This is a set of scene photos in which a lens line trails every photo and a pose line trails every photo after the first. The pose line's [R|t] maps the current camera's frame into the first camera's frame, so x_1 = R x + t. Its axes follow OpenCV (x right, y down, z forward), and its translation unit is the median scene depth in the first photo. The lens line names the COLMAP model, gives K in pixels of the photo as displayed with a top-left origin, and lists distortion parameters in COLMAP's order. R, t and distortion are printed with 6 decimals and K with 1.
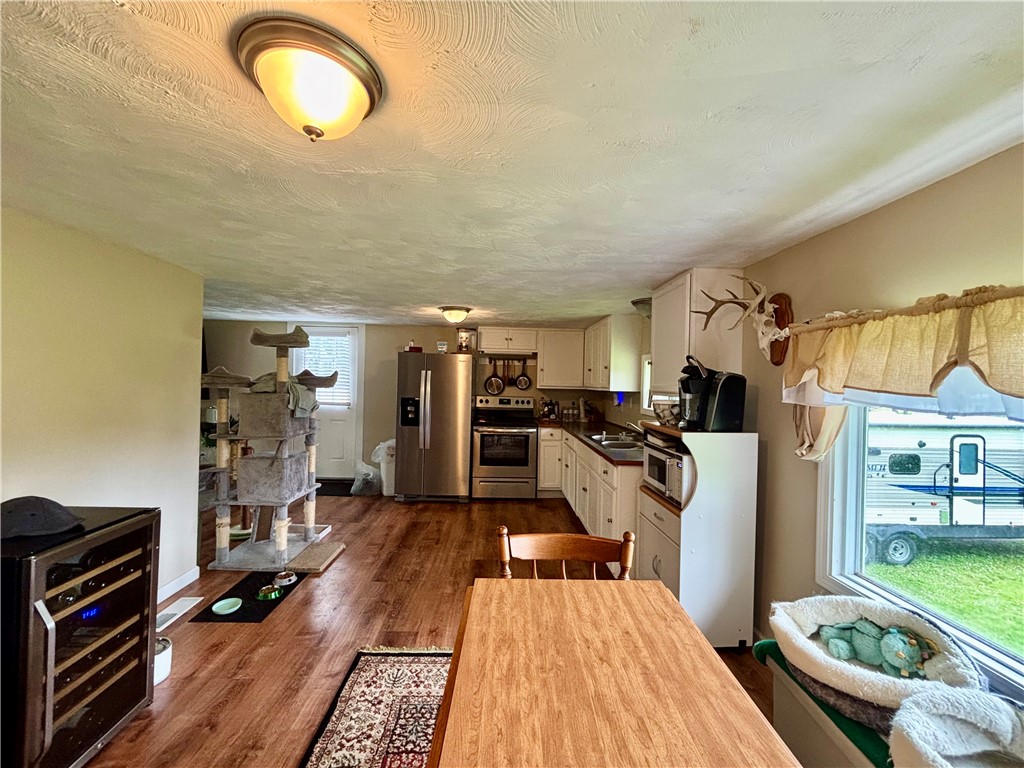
lens RADIAL K [[414.5, 0, 511.0], [0, 414.5, 383.6], [0, 0, 1]] dist [0.001192, -0.000845]
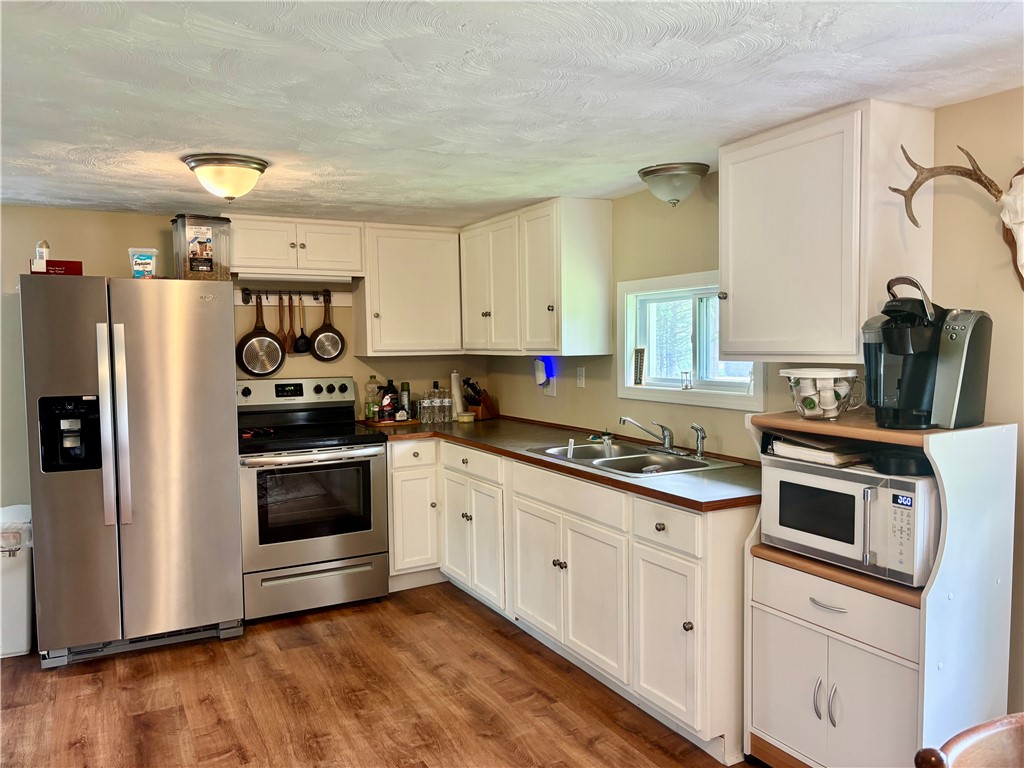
lens RADIAL K [[776.4, 0, 516.7], [0, 776.4, 390.8], [0, 0, 1]] dist [0.038258, -0.048366]
pose [[0.893438, -0.063689, 0.444649, -0.303019], [0.035058, 0.996765, 0.072328, -0.012678], [-0.447817, -0.049033, 0.892780, 0.277864]]
